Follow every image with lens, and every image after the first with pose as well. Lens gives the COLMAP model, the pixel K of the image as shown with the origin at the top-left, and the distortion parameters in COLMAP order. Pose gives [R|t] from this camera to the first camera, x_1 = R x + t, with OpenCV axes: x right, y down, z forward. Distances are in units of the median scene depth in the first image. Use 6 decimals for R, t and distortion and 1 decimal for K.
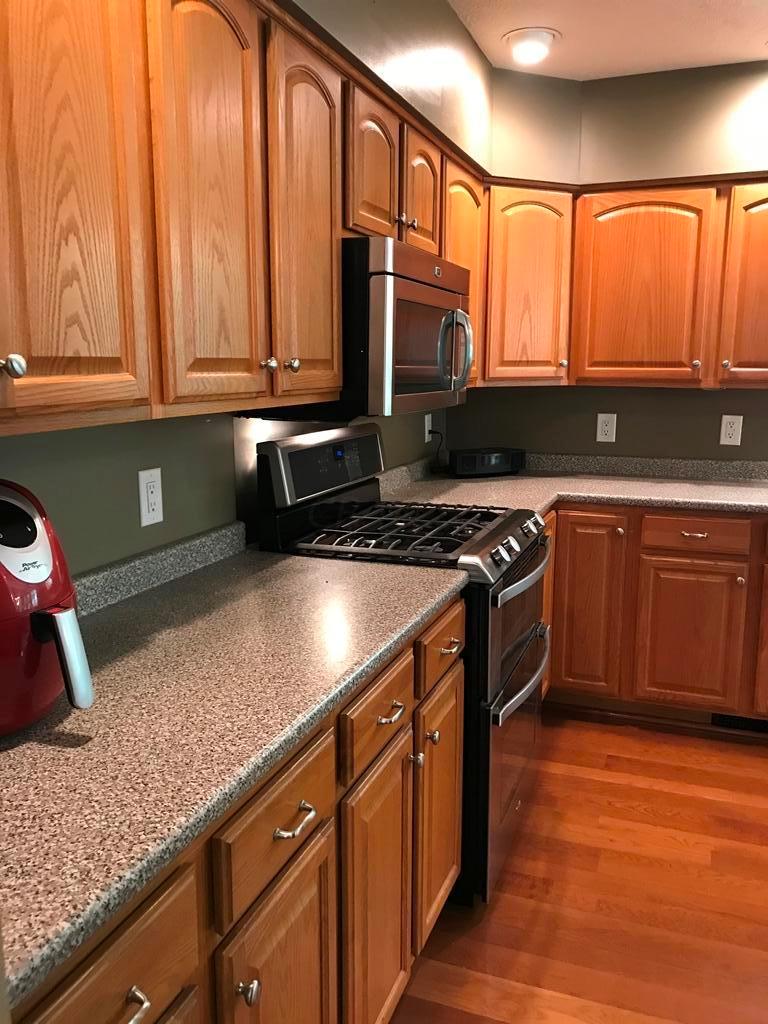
lens RADIAL K [[840.1, 0, 390.3], [0, 840.1, 495.9], [0, 0, 1]] dist [0.037459, -0.034663]
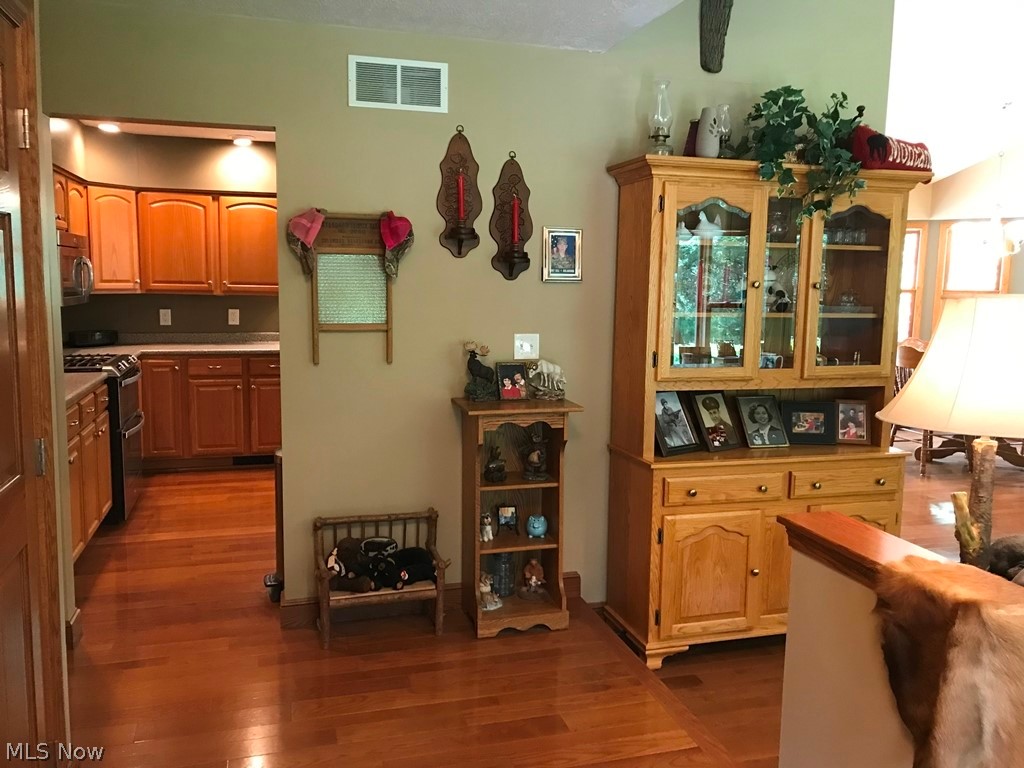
lens RADIAL K [[840.1, 0, 506.3], [0, 840.1, 378.8], [0, 0, 1]] dist [0.037459, -0.034663]
pose [[0.807092, -0.063811, 0.586968, -0.256688], [0.081945, 0.996627, -0.004329, 0.135829], [-0.584712, 0.051593, 0.809599, -1.012504]]
